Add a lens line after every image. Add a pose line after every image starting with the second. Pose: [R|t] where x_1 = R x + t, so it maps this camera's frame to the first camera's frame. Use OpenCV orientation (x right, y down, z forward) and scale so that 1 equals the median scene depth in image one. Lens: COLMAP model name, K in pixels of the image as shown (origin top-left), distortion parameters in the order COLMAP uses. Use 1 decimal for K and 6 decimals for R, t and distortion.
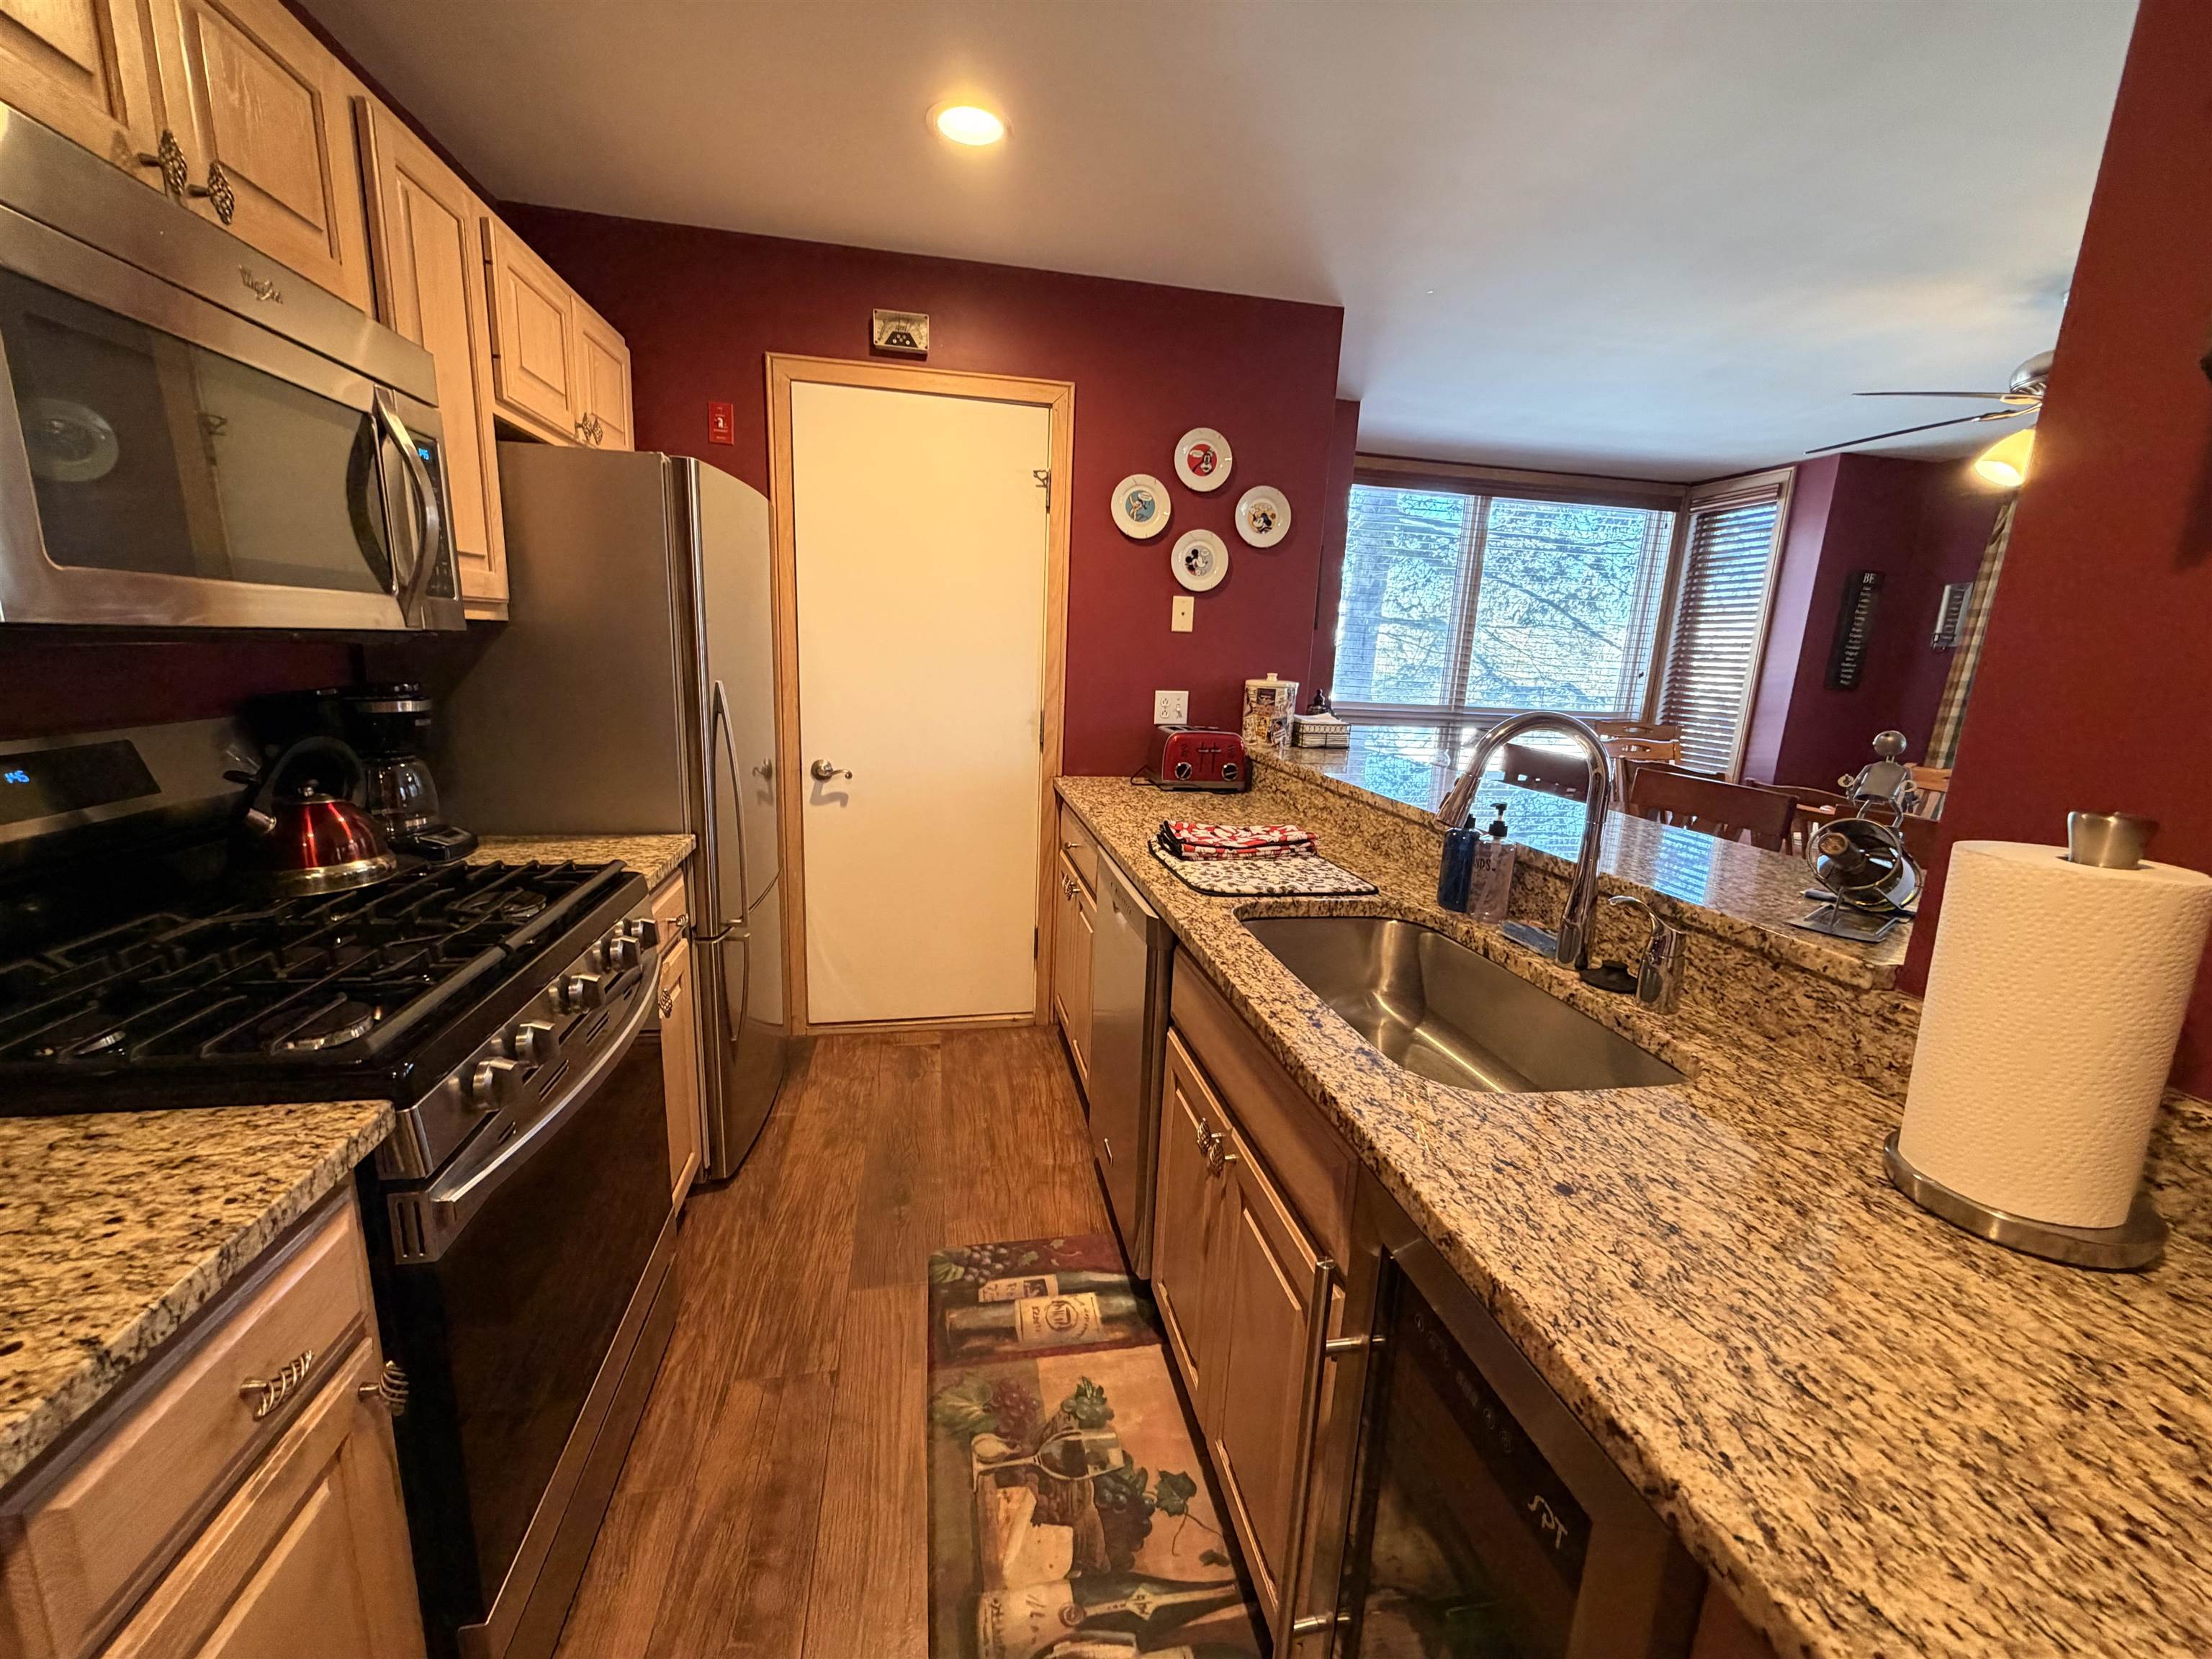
lens RADIAL K [[876.1, 0, 1106.0], [0, 876.1, 829.5], [0, 0, 1]] dist [-0.002589, -0.000398]
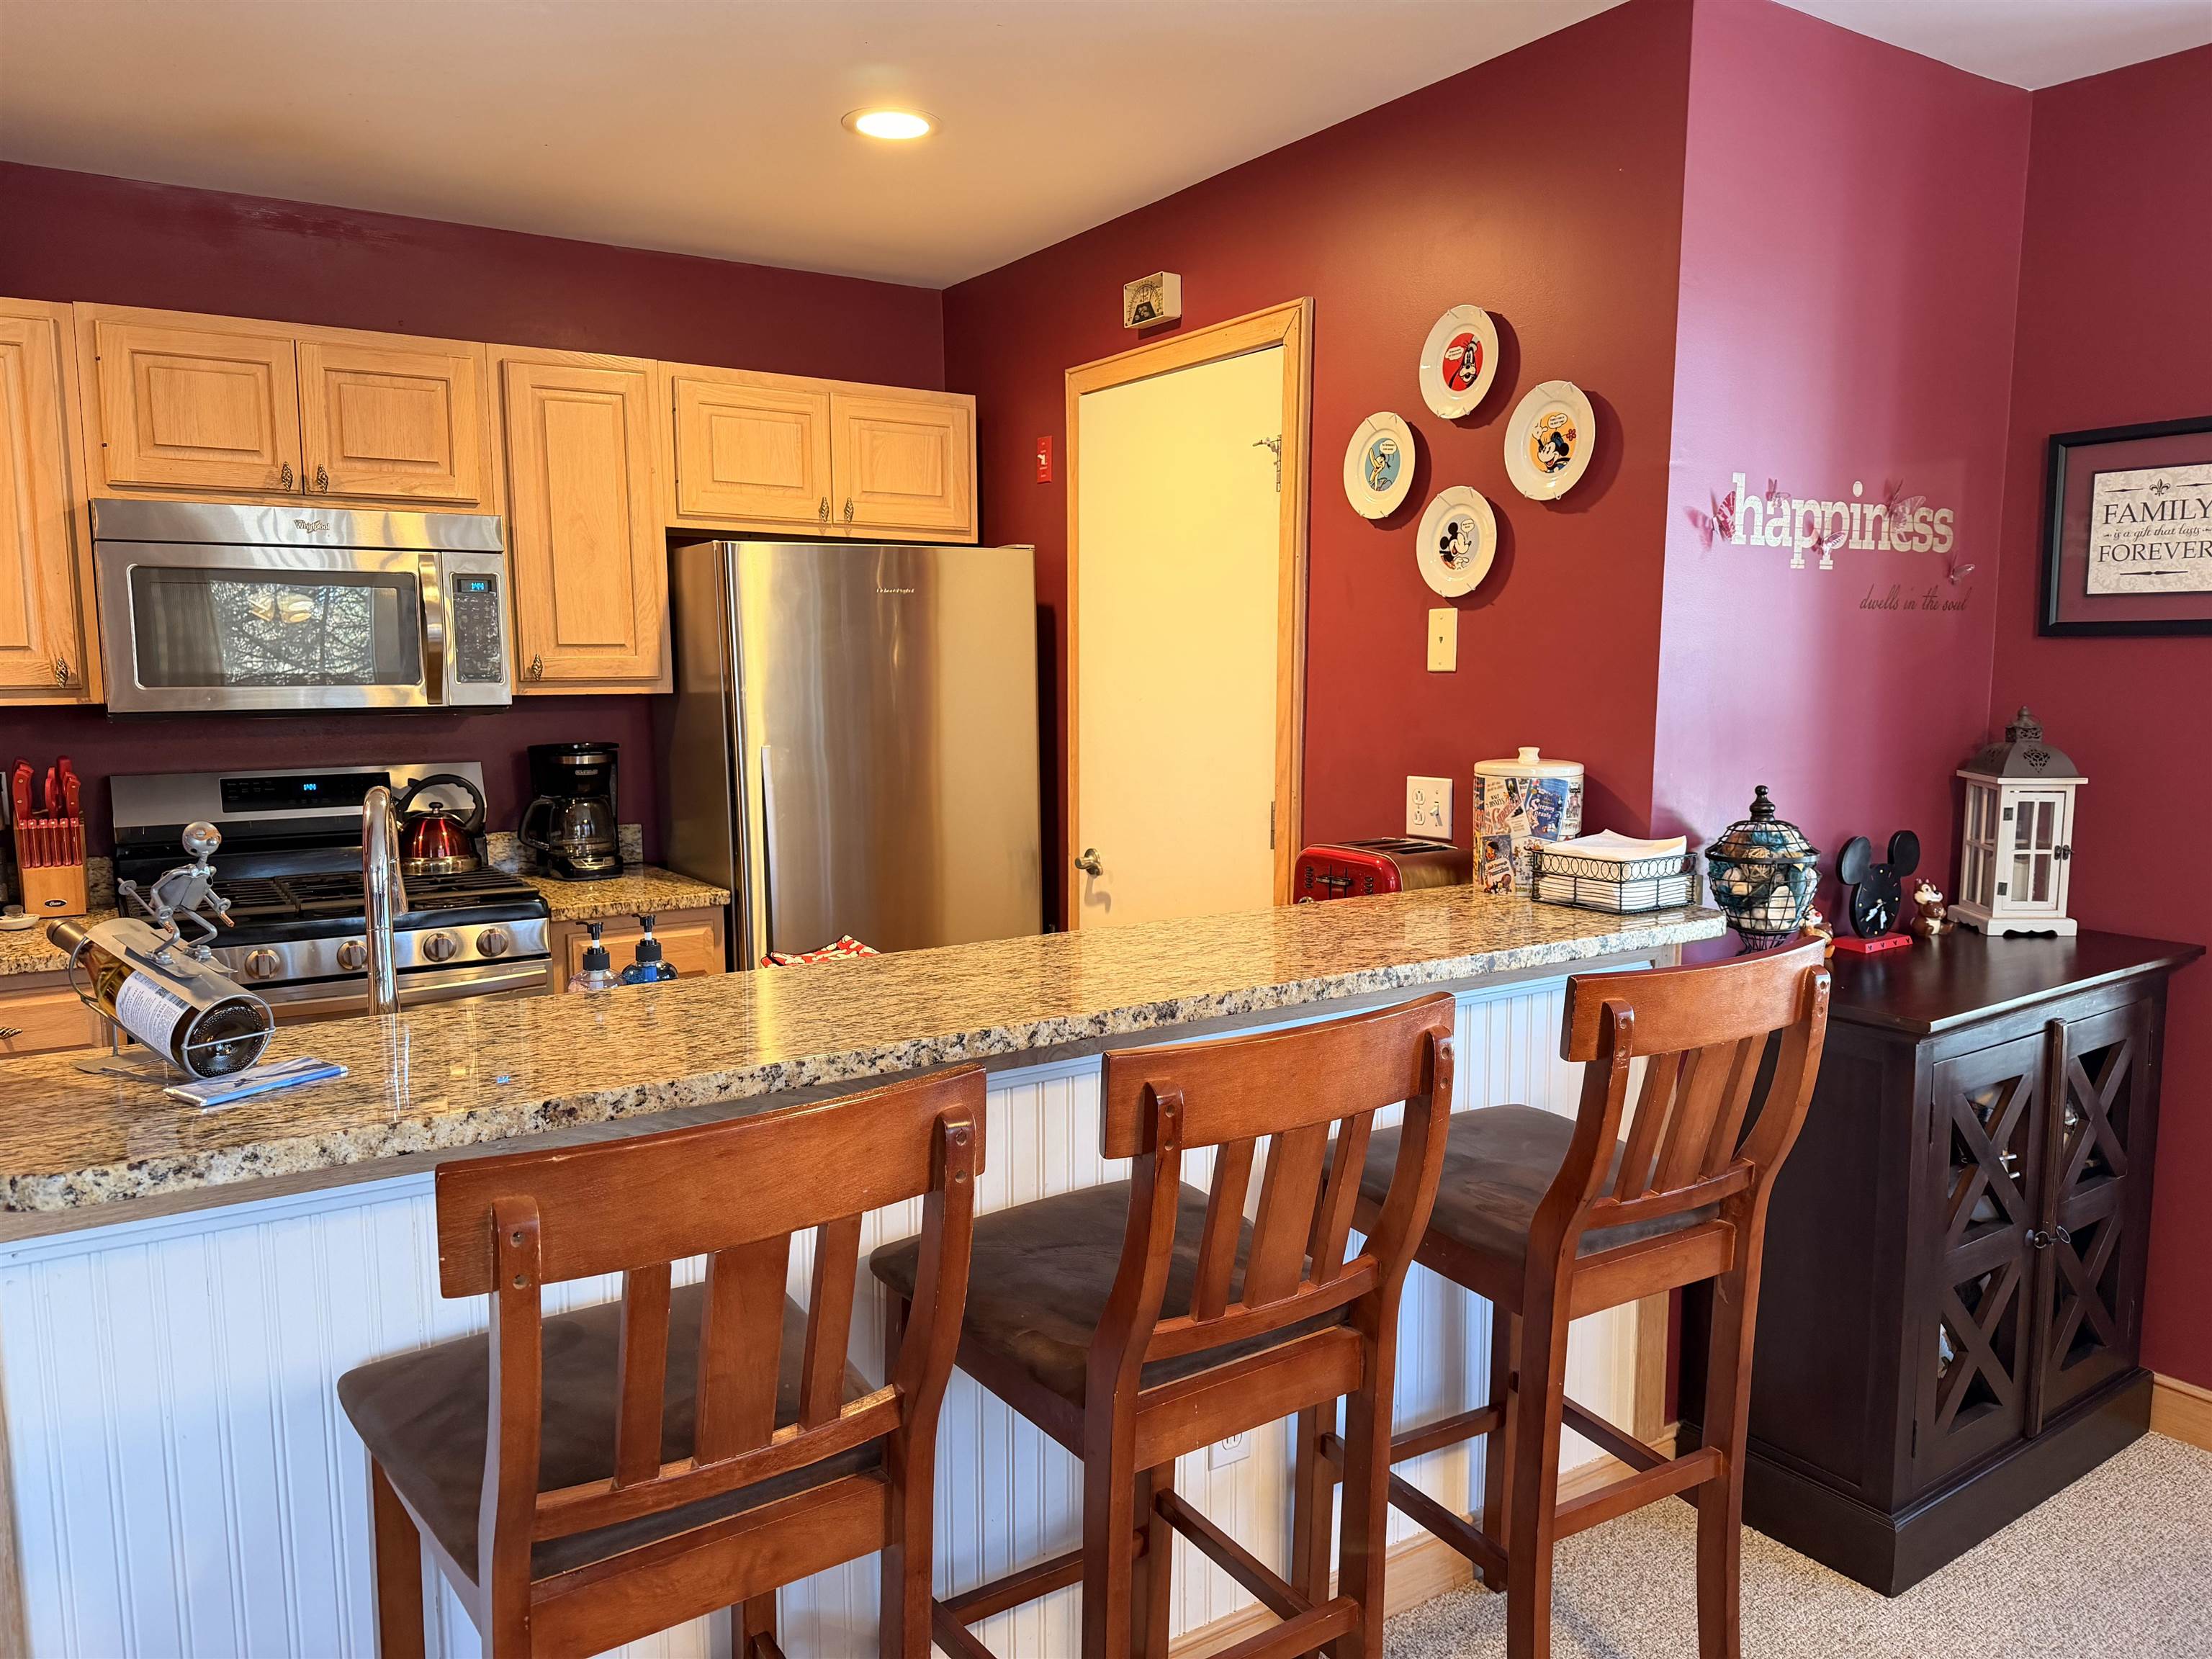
lens RADIAL K [[1521.7, 0, 1102.2], [0, 1521.7, 846.8], [0, 0, 1]] dist [0.080789, -0.098673]
pose [[0.383413, 0.071748, -0.920786, 0.910668], [-0.170528, 0.985336, 0.005771, -0.087483], [0.907697, 0.154807, 0.390026, 0.454871]]
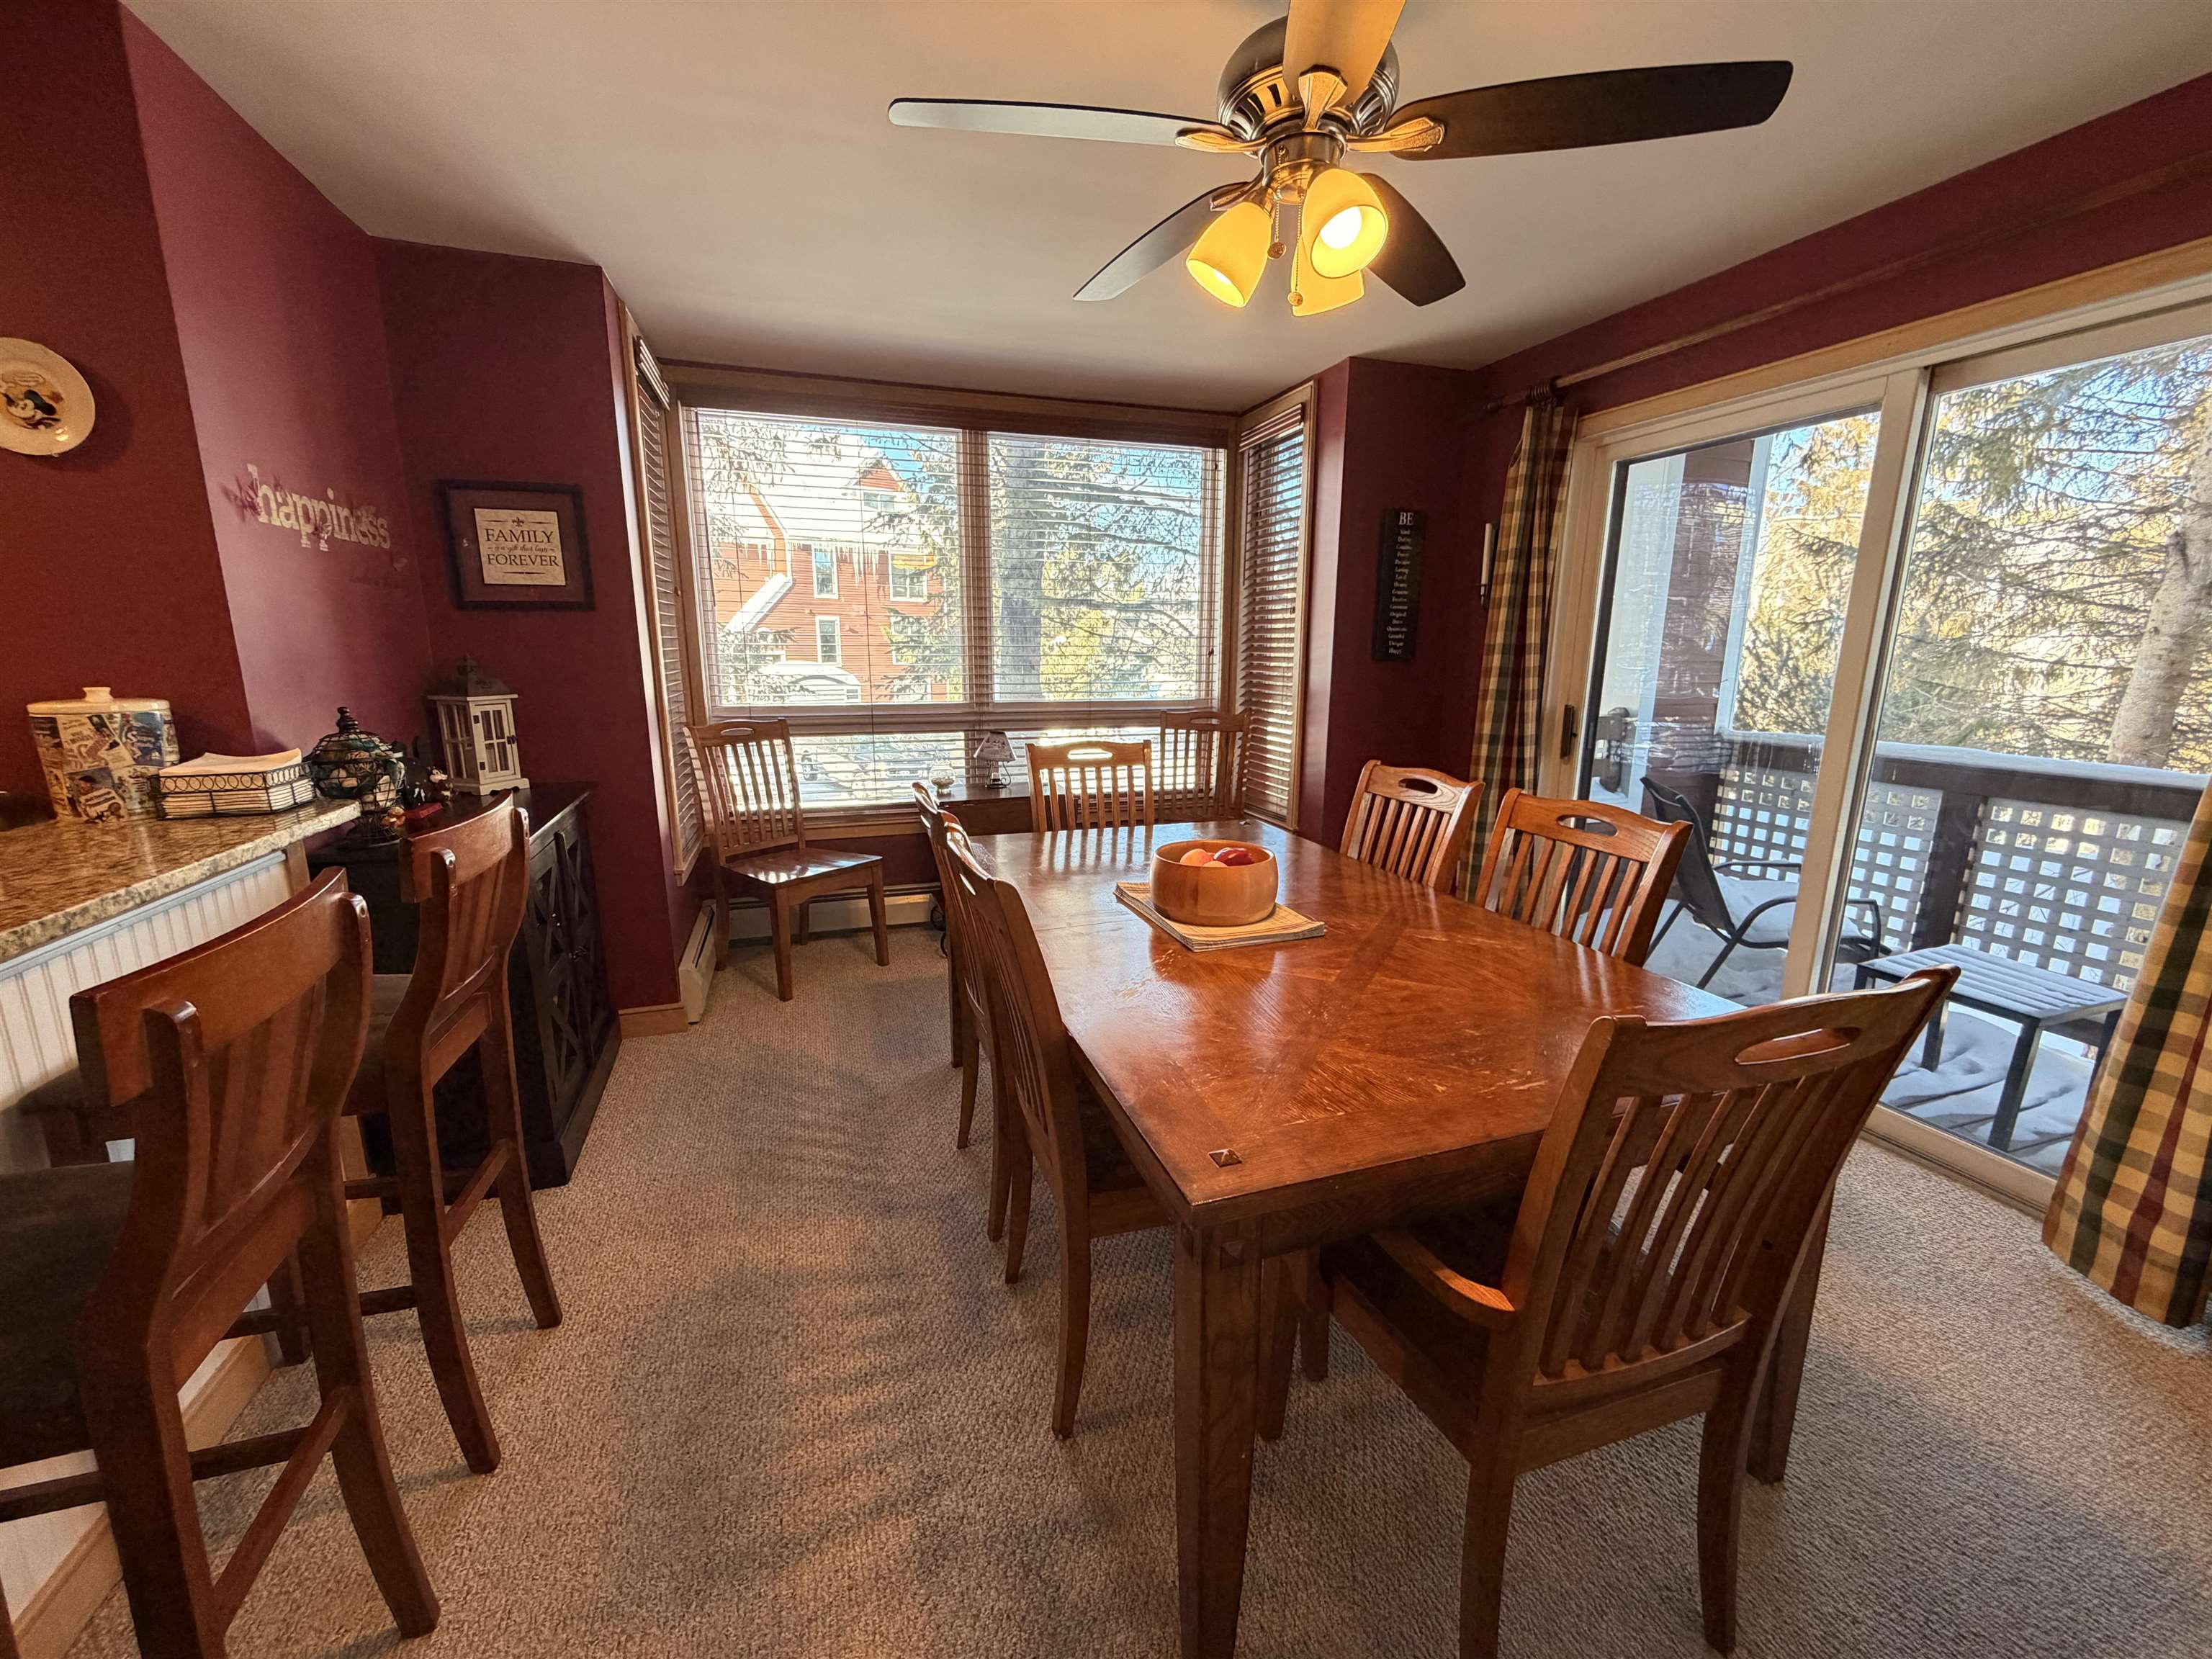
lens RADIAL K [[876.1, 0, 1106.0], [0, 876.1, 829.5], [0, 0, 1]] dist [-0.002589, -0.000398]
pose [[0.989912, -0.067309, 0.124672, 0.746633], [0.066523, 0.997730, 0.010467, -0.054140], [-0.125093, -0.002068, 0.992143, 0.384882]]
